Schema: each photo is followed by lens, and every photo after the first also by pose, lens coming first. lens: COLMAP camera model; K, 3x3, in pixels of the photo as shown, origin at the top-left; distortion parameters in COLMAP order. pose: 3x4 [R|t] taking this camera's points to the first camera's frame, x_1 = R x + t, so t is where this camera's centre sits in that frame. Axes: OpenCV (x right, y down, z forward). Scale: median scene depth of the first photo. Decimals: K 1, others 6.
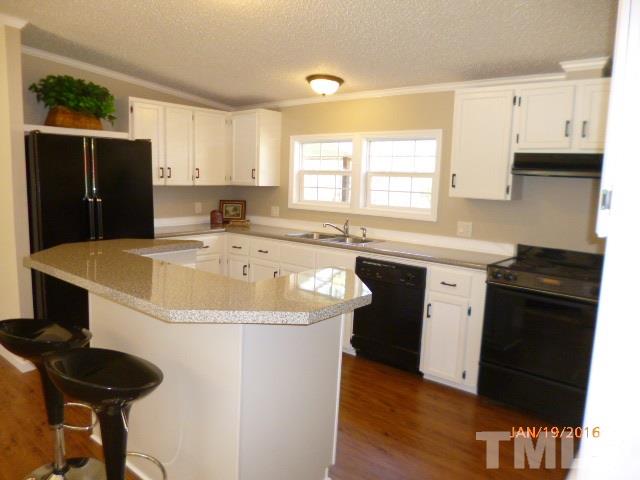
lens RADIAL K [[468.9, 0, 320.0], [0, 468.9, 240.0], [0, 0, 1]] dist [-0.041891, 0.005069]
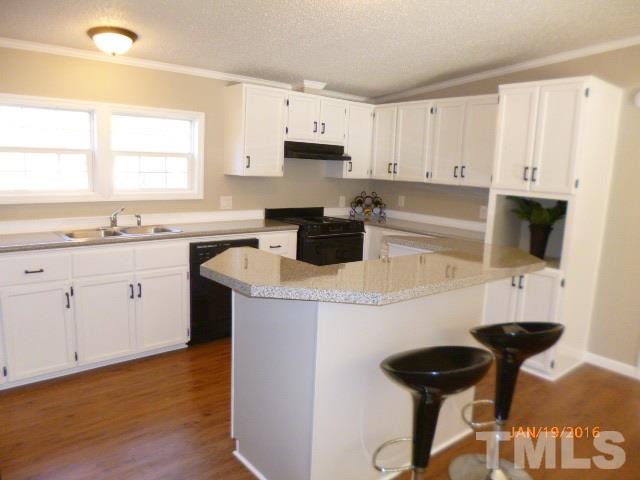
lens RADIAL K [[468.9, 0, 320.0], [0, 468.9, 240.0], [0, 0, 1]] dist [-0.041891, 0.005069]
pose [[0.175482, -0.179238, 0.968029, -0.788834], [0.102014, 0.981304, 0.163203, -0.098572], [-0.979183, 0.070113, 0.190486, 0.558115]]
